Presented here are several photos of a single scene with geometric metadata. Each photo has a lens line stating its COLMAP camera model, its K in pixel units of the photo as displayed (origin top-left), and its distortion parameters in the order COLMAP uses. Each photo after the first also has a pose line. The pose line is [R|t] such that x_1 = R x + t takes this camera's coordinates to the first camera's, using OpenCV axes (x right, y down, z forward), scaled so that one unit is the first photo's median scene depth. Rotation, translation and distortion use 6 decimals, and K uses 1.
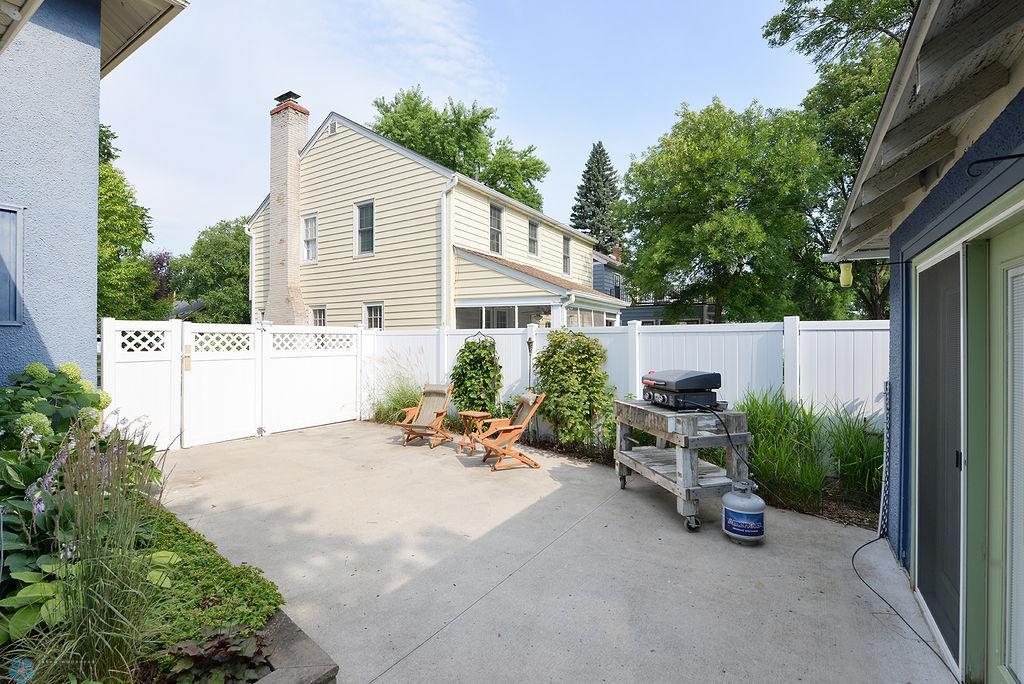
lens RADIAL K [[450.1, 0, 512.0], [0, 450.1, 342.0], [0, 0, 1]] dist [-0.023377, -0.000123]
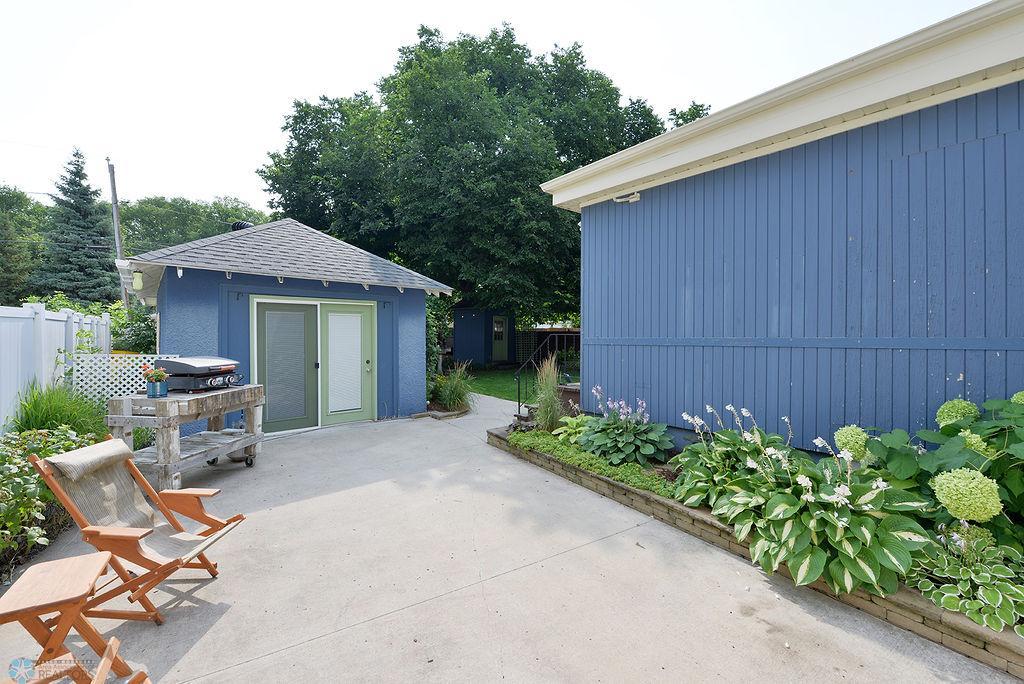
lens RADIAL K [[450.1, 0, 512.0], [0, 450.1, 342.0], [0, 0, 1]] dist [-0.023377, -0.000123]
pose [[-0.958513, -0.006541, 0.284975, -0.746298], [-0.002673, 0.999899, 0.013961, -0.001359], [-0.285037, 0.012620, -0.958433, 1.981384]]
